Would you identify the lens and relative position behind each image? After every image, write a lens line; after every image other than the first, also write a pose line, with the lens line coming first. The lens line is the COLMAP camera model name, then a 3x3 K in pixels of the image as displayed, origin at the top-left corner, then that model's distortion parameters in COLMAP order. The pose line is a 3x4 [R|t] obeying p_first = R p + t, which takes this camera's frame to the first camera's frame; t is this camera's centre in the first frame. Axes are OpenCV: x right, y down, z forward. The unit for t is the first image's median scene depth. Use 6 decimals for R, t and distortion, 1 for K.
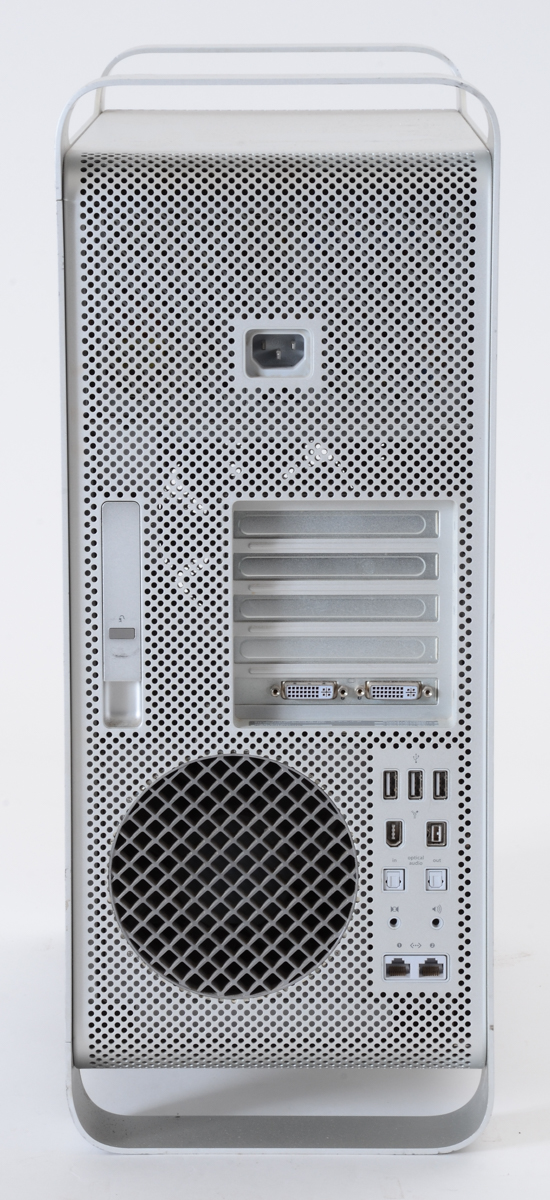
lens RADIAL K [[3910.1, 0, 269.5], [0, 3910.1, 602.1], [0, 0, 1]] dist [0.876910, 0.000000]
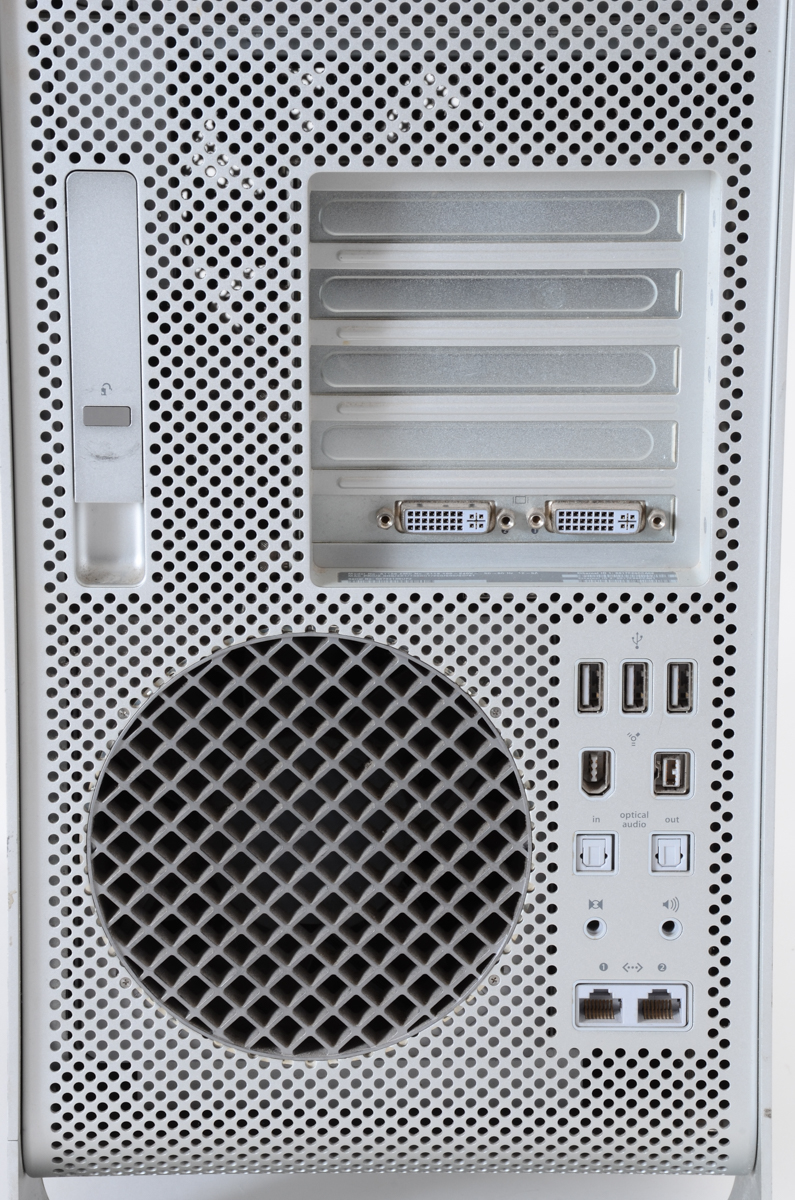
lens RADIAL K [[4411.2, 0, 400.1], [0, 4411.2, 609.5], [0, 0, 1]] dist [1.143740, 0.000000]
pose [[0.999934, 0.001939, 0.011361, -0.003564], [-0.002715, 0.997636, 0.068672, -0.007761], [-0.011201, -0.068699, 0.997575, 0.370997]]
